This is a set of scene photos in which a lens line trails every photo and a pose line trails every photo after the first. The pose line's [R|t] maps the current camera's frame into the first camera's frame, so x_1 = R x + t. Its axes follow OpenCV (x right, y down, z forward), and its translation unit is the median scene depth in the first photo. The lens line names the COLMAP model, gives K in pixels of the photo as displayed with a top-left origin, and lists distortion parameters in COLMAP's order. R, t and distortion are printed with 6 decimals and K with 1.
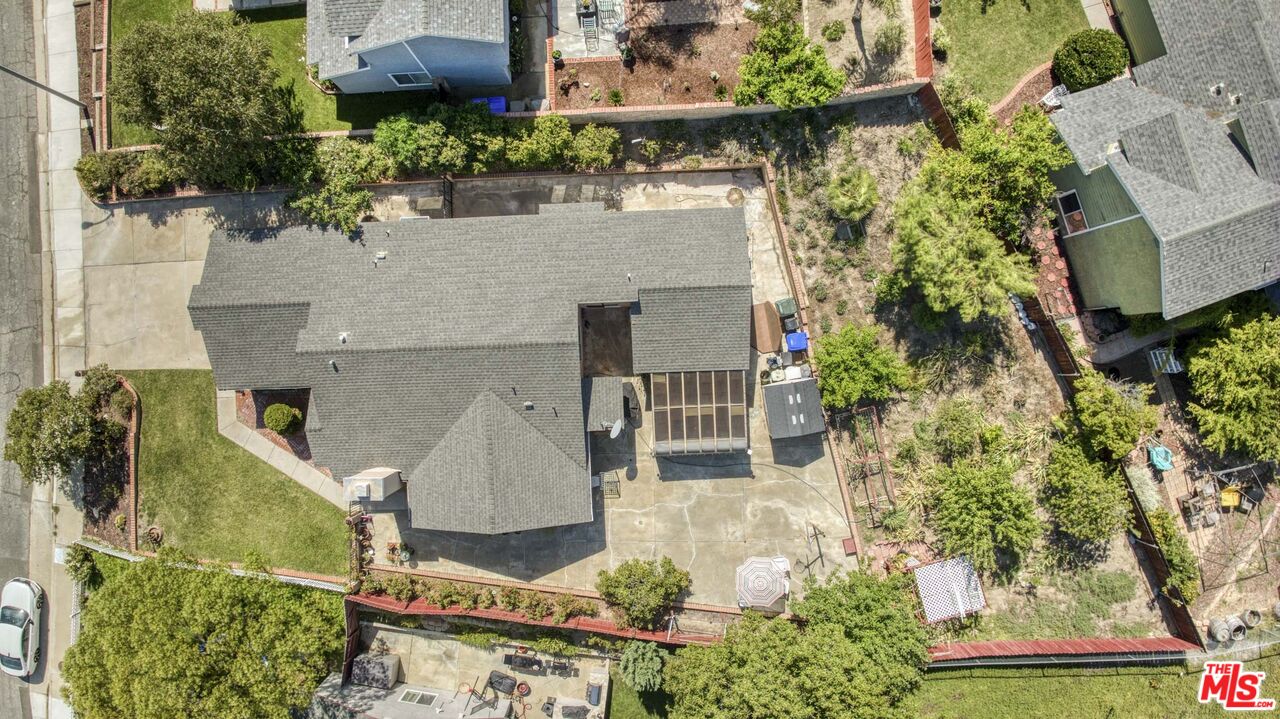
lens RADIAL K [[914.4, 0, 640.0], [0, 914.4, 359.5], [0, 0, 1]] dist [-0.103017, -0.008567]
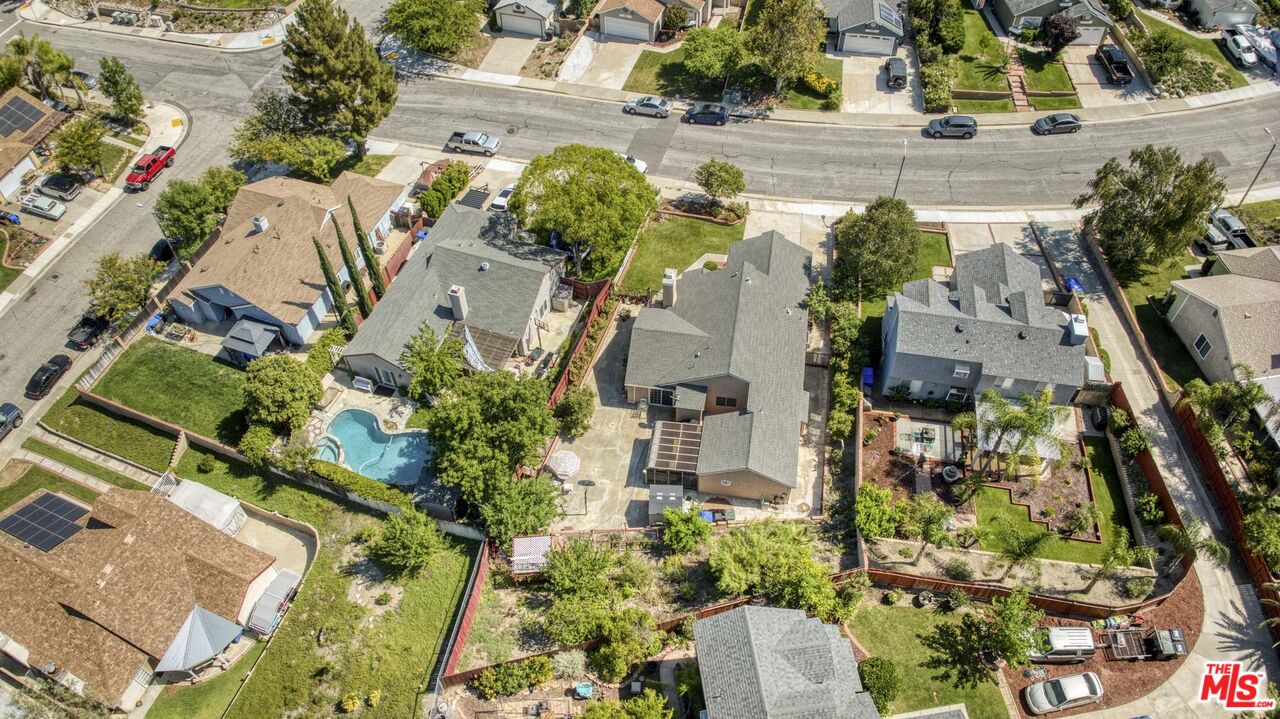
lens RADIAL K [[914.4, 0, 640.0], [0, 914.4, 359.5], [0, 0, 1]] dist [-0.103017, -0.008567]
pose [[-0.202094, 0.766166, -0.610039, 0.924324], [-0.979357, -0.155333, 0.129355, -0.066742], [0.004348, 0.623588, 0.781741, -0.376680]]
